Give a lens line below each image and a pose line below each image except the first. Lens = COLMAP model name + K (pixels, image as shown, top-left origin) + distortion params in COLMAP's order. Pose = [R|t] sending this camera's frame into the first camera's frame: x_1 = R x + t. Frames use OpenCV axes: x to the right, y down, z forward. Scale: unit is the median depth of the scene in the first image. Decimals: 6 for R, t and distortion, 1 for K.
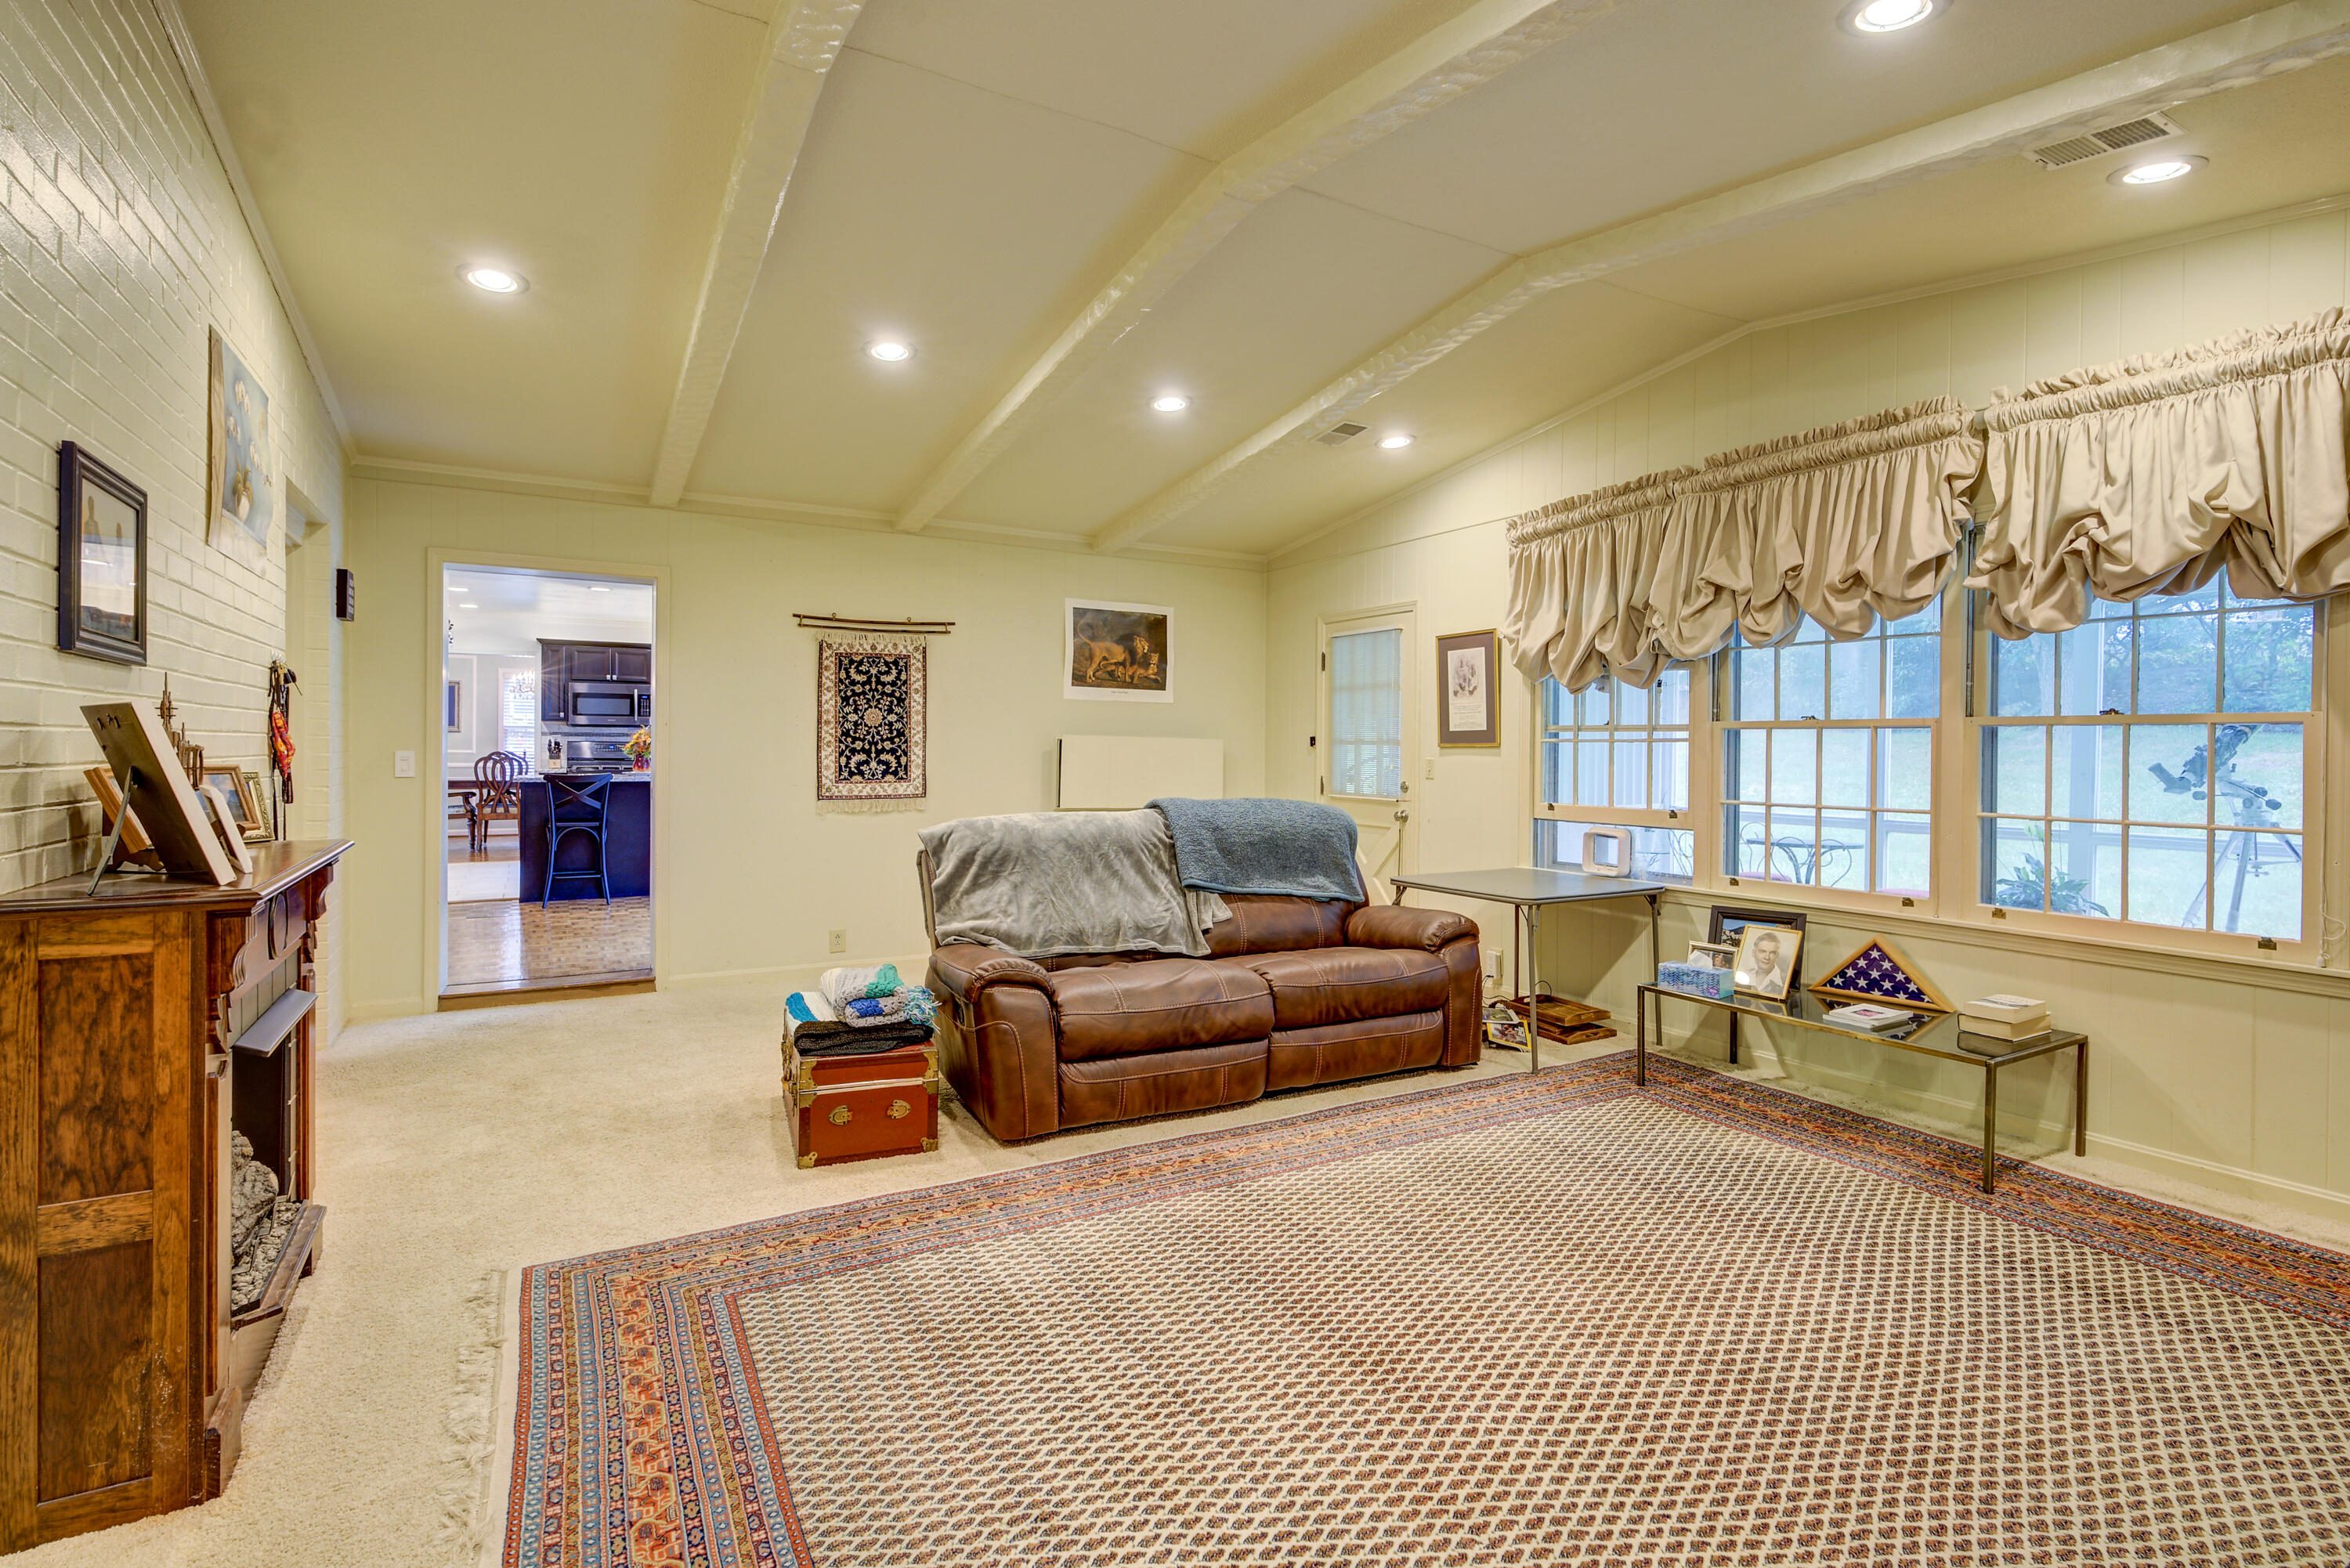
lens RADIAL K [[1113.1, 0, 1186.2], [0, 1113.1, 767.0], [0, 0, 1]] dist [-0.001096, 0.000946]
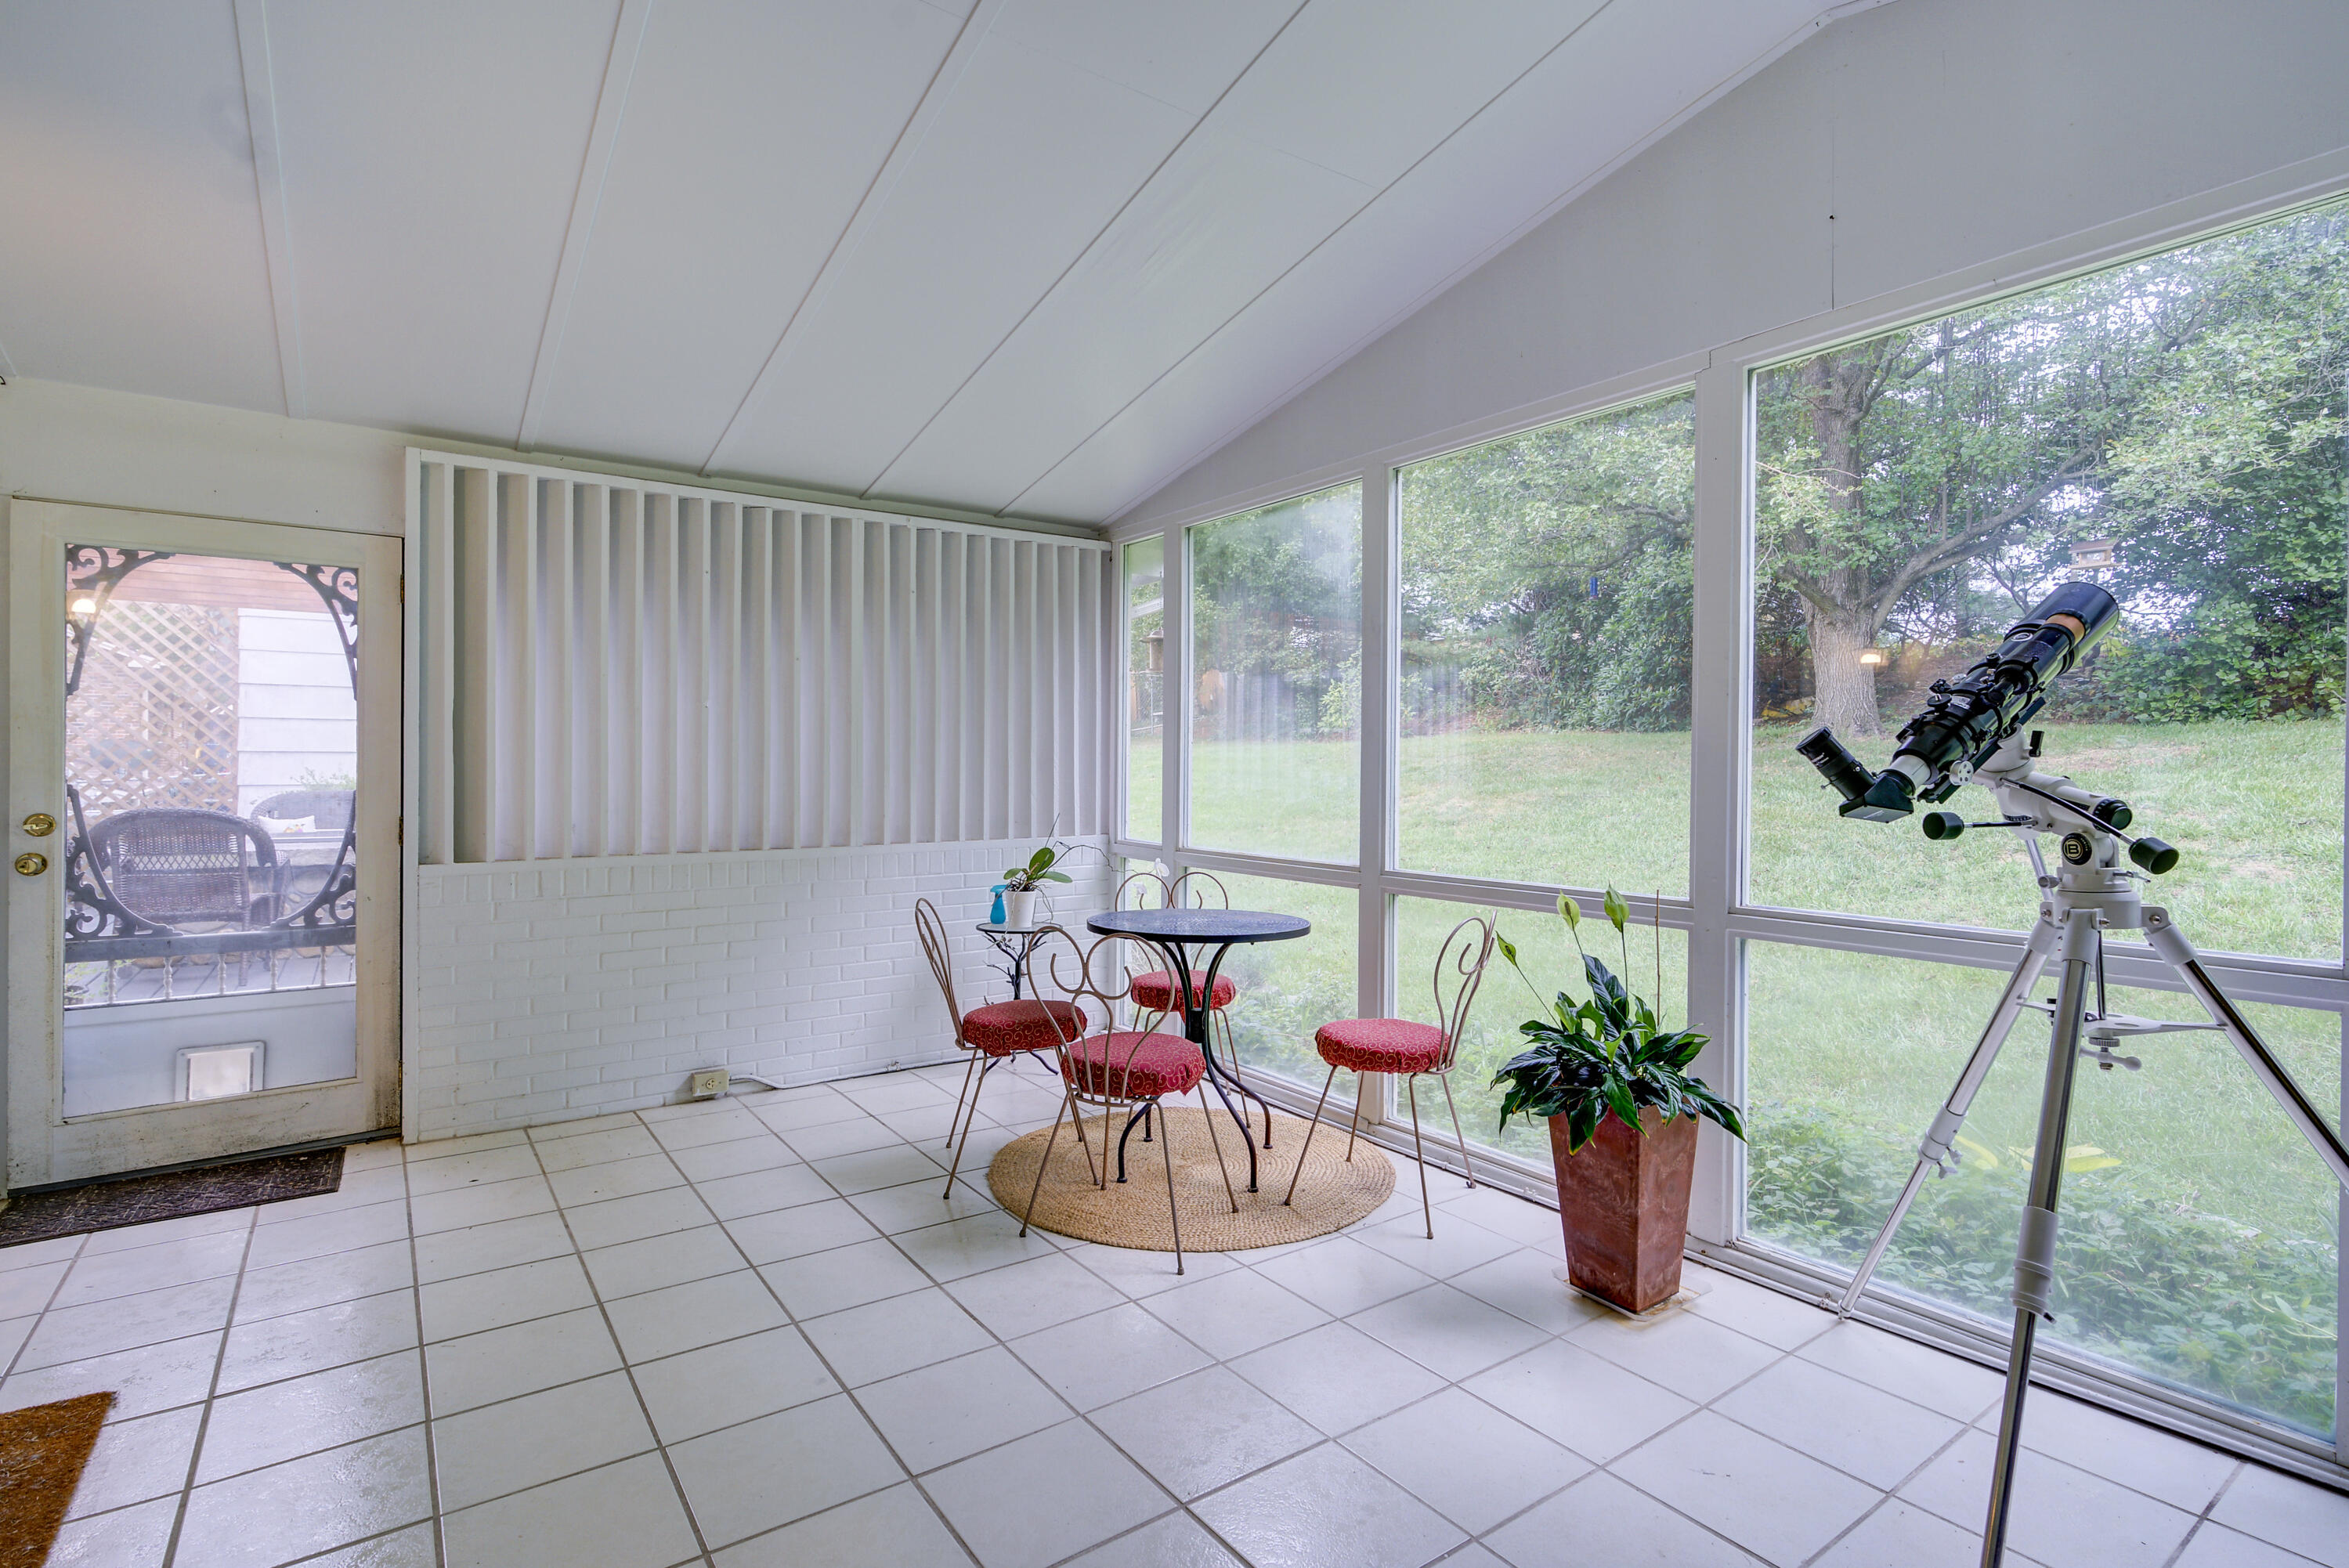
lens RADIAL K [[1112.7, 0, 1167.7], [0, 1112.7, 769.6], [0, 0, 1]] dist [-0.001096, 0.000946]
pose [[0.996335, -0.004112, 0.085435, 0.518586], [0.005264, 0.999898, -0.013263, 0.009195], [-0.085372, 0.013664, 0.996255, 0.547978]]
